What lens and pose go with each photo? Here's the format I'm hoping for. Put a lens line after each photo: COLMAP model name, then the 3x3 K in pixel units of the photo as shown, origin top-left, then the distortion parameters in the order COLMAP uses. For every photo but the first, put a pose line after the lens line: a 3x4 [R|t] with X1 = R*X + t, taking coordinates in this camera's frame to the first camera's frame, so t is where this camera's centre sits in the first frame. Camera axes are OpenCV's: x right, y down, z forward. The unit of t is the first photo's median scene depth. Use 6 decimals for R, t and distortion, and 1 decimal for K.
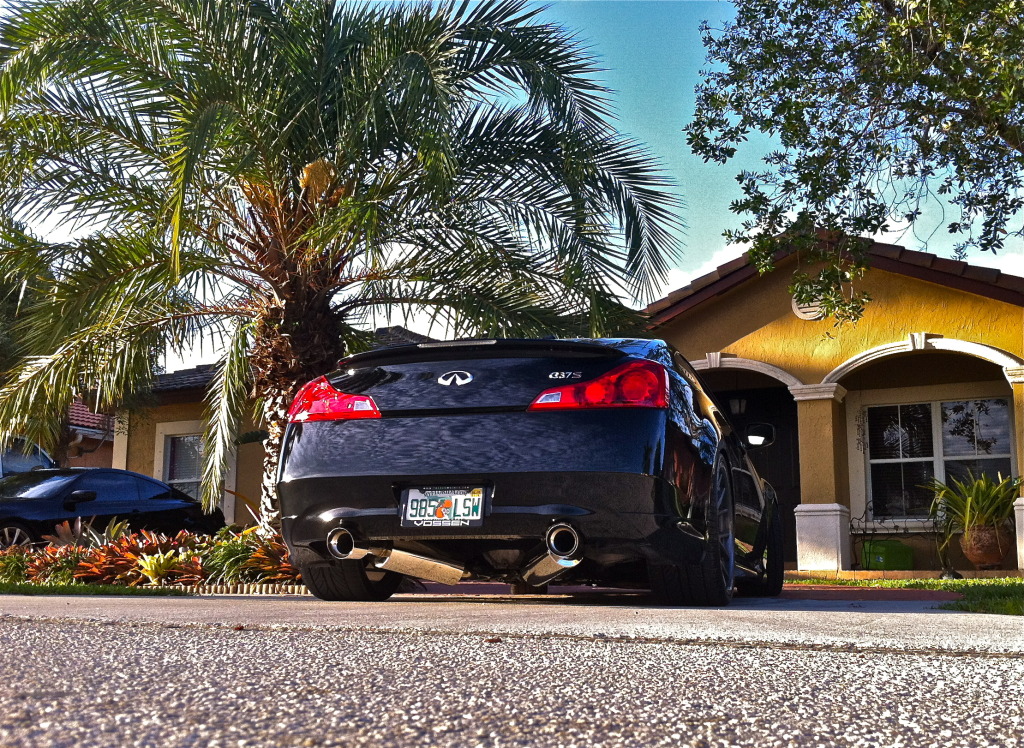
lens RADIAL K [[1150.8, 0, 515.0], [0, 1150.8, 391.4], [0, 0, 1]] dist [0.014054, -0.009056]
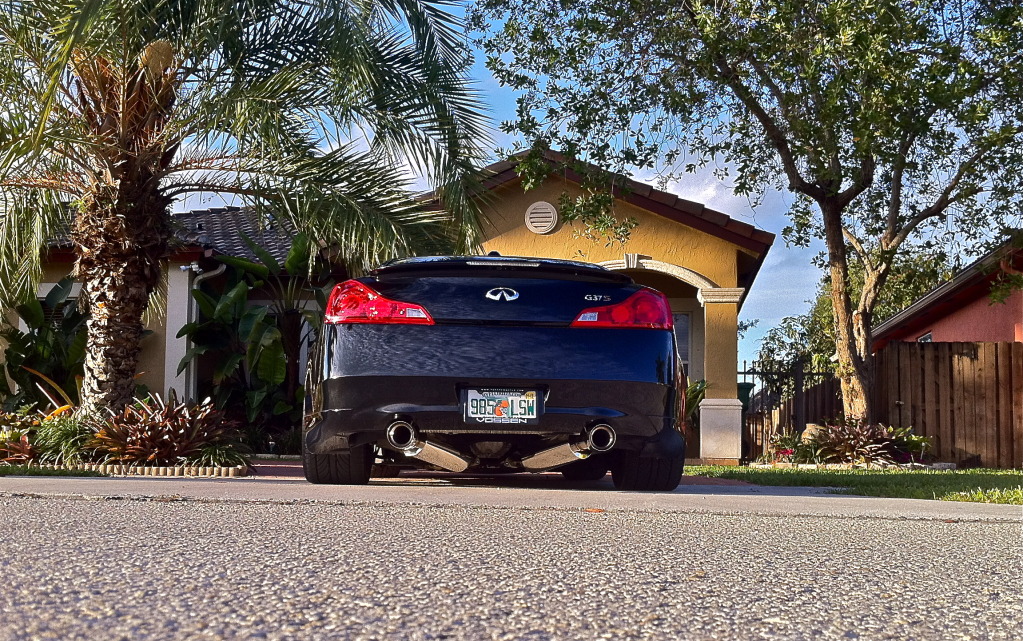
lens RADIAL K [[1114.4, 0, 512.2], [0, 1114.4, 382.0], [0, 0, 1]] dist [0.018563, 0.004202]
pose [[0.942837, 0.037298, 0.331161, -0.210820], [-0.067505, 0.994492, 0.080182, -0.007347], [-0.326346, -0.097954, 0.940161, -0.027913]]
